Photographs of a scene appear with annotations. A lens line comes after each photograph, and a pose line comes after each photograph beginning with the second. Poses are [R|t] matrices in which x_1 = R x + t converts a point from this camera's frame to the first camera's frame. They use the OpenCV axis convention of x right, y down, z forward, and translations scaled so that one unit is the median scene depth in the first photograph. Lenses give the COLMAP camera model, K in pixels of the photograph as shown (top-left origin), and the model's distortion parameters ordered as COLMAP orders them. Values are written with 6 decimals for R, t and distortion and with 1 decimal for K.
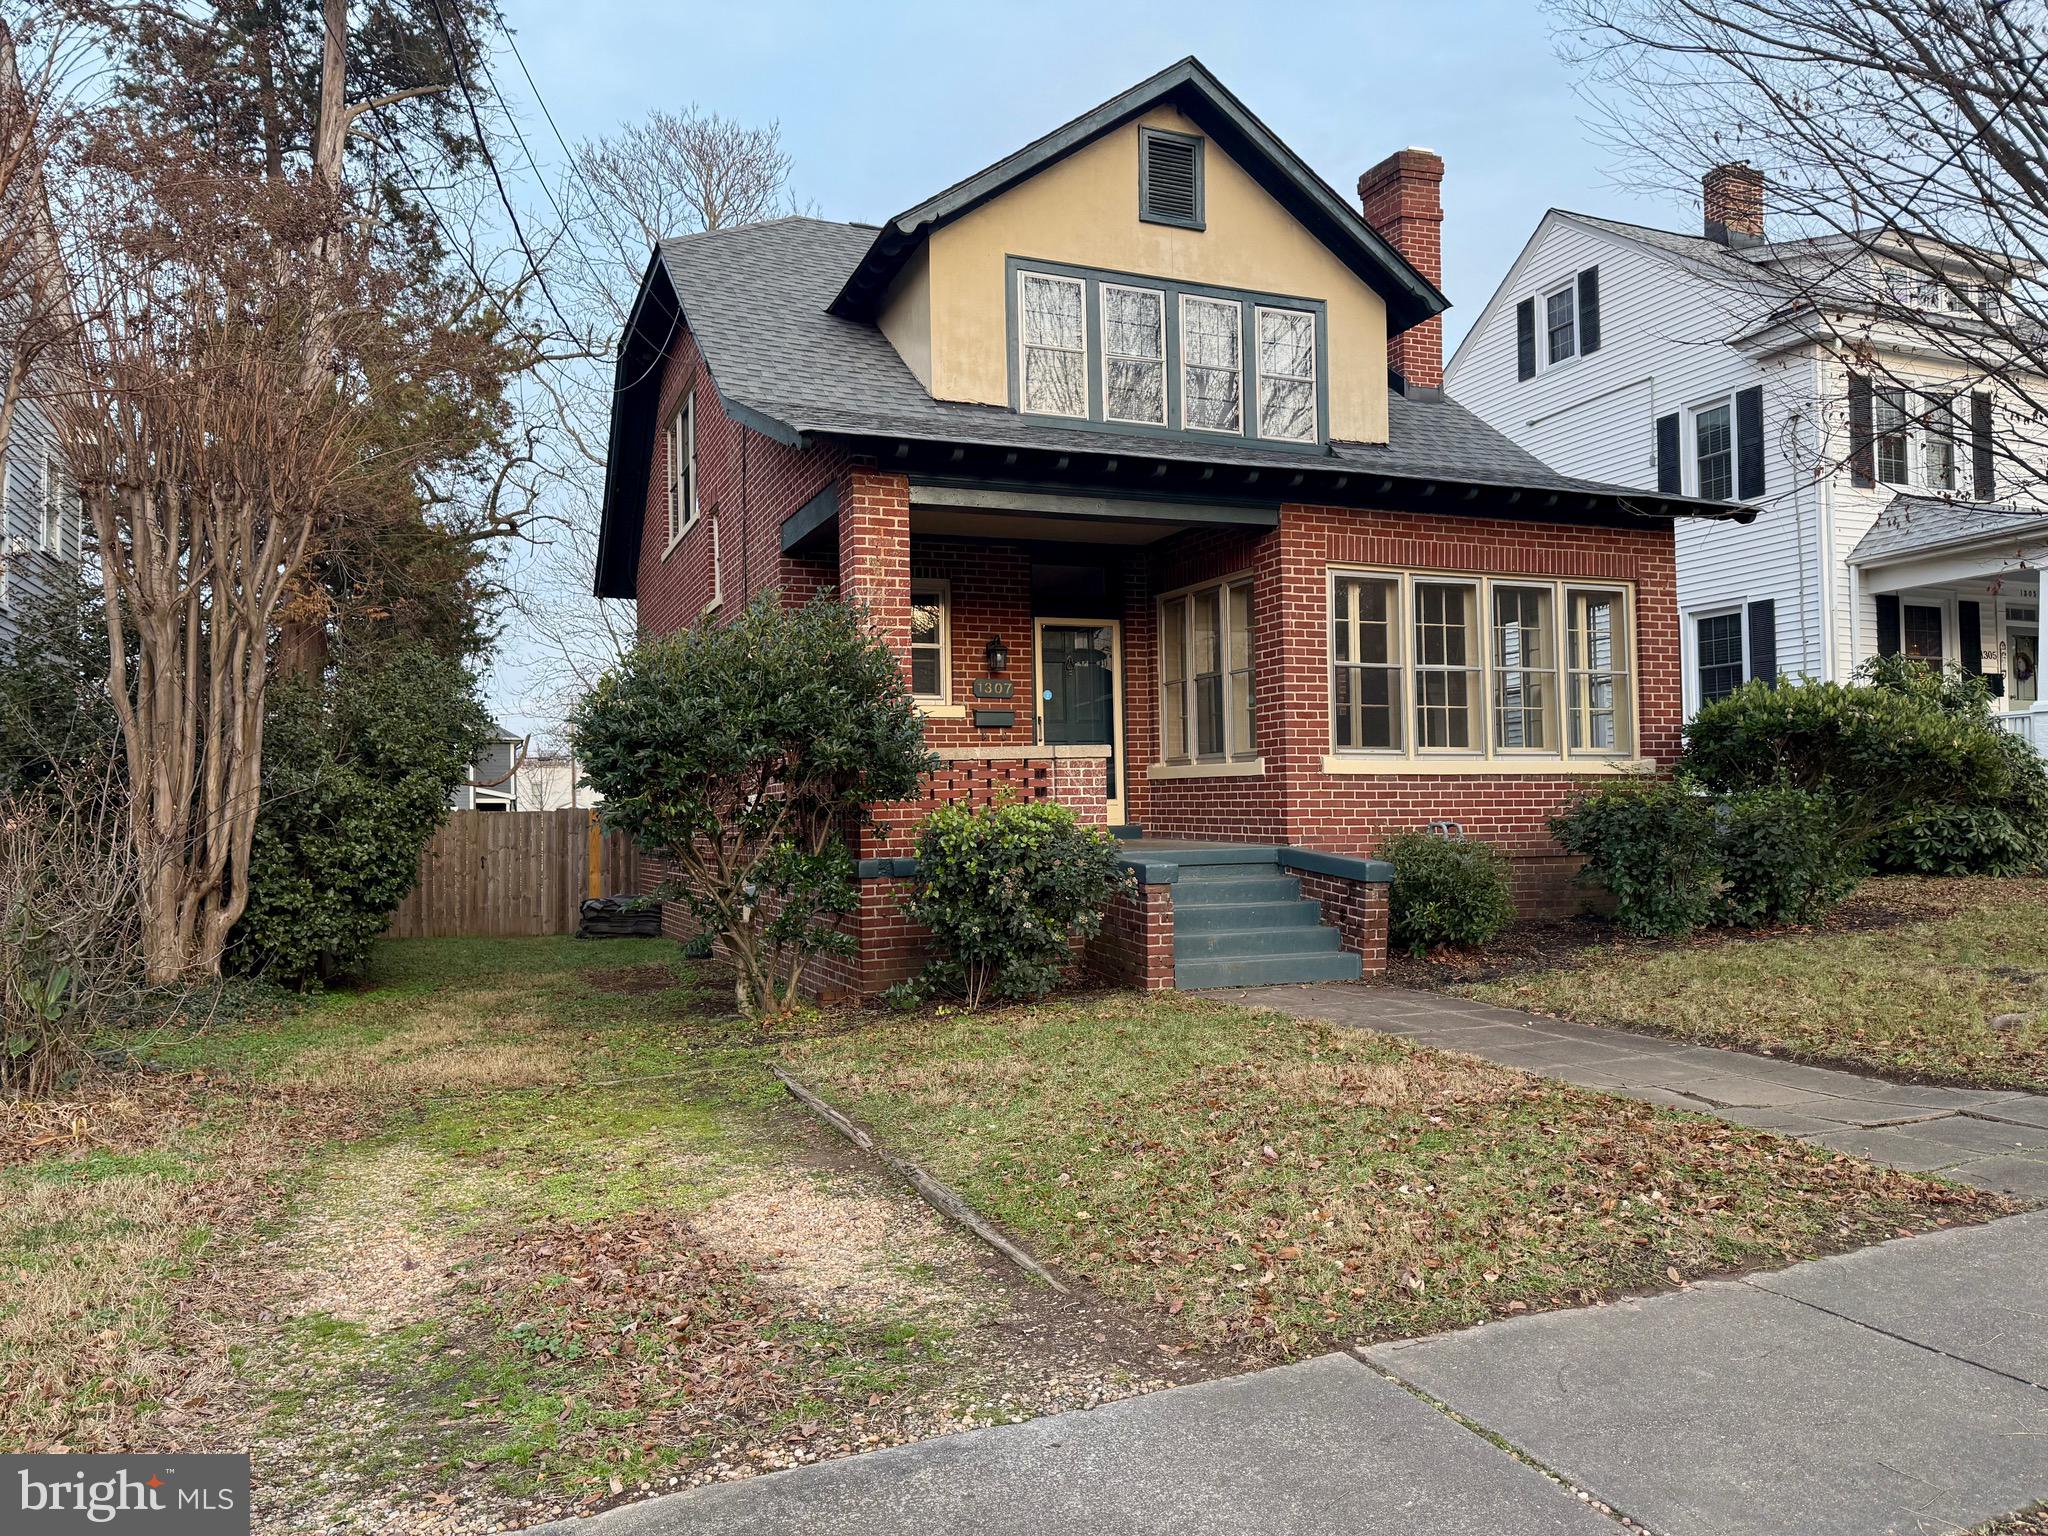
lens RADIAL K [[1450.4, 0, 1019.7], [0, 1450.4, 768.2], [0, 0, 1]] dist [0.083288, -0.089560]
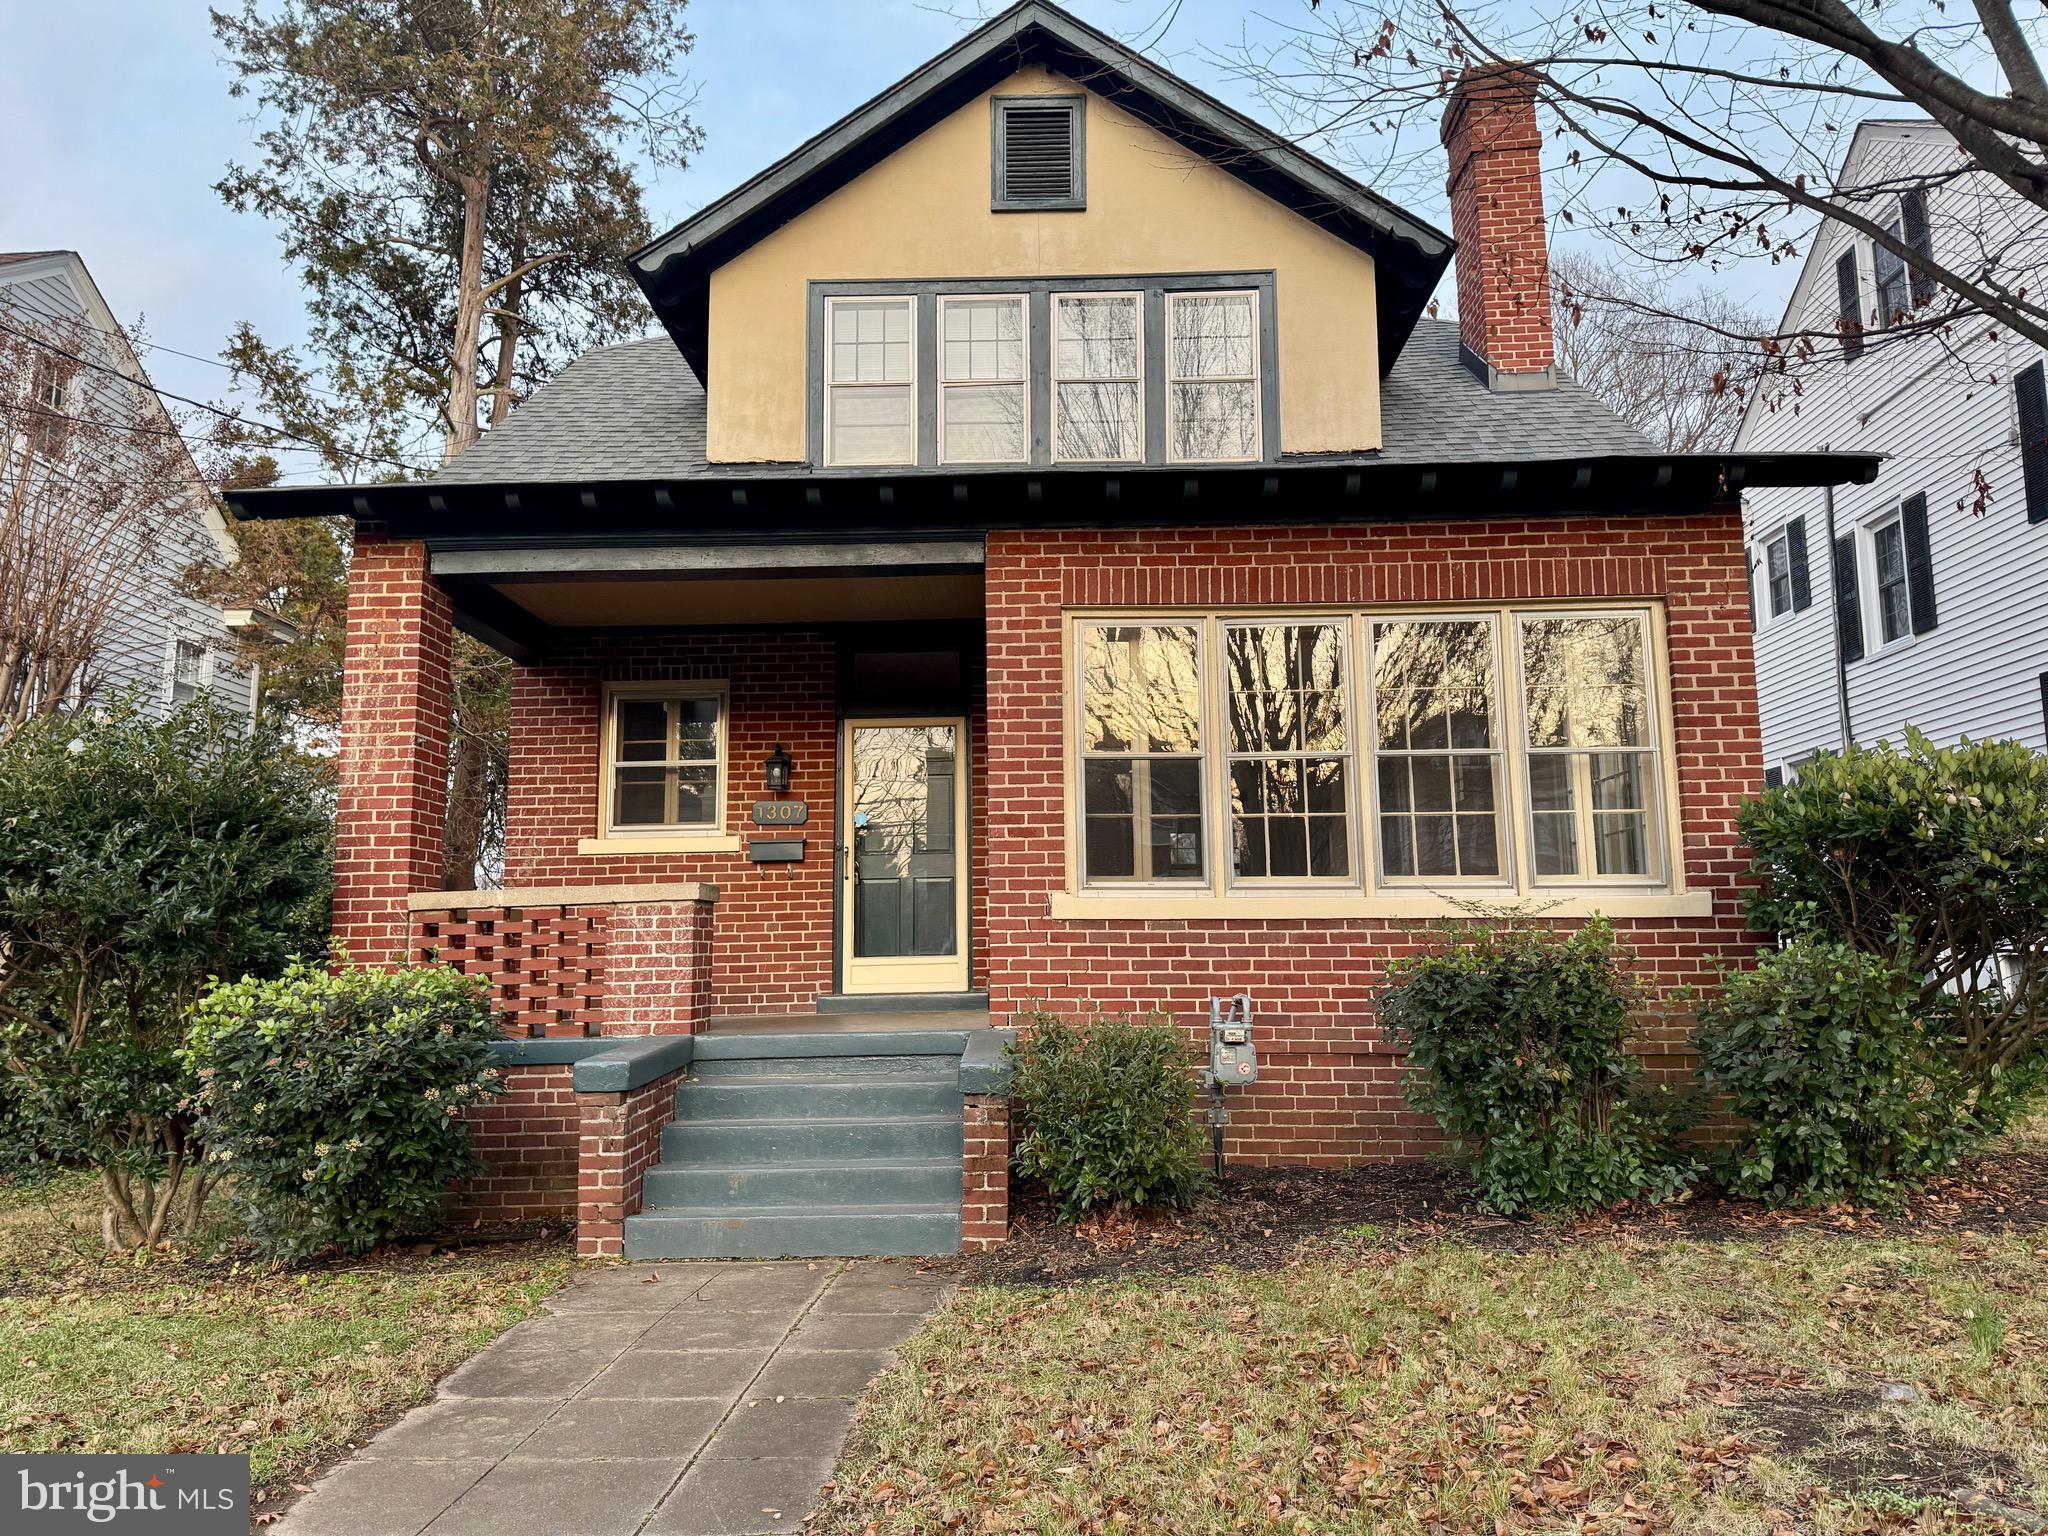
lens RADIAL K [[1450.4, 0, 1024.2], [0, 1450.4, 757.0], [0, 0, 1]] dist [0.083288, -0.089560]
pose [[0.912115, -0.053904, -0.406374, 0.453692], [0.009019, 0.993716, -0.111571, 0.003900], [0.409834, 0.098101, 0.906869, 0.369299]]
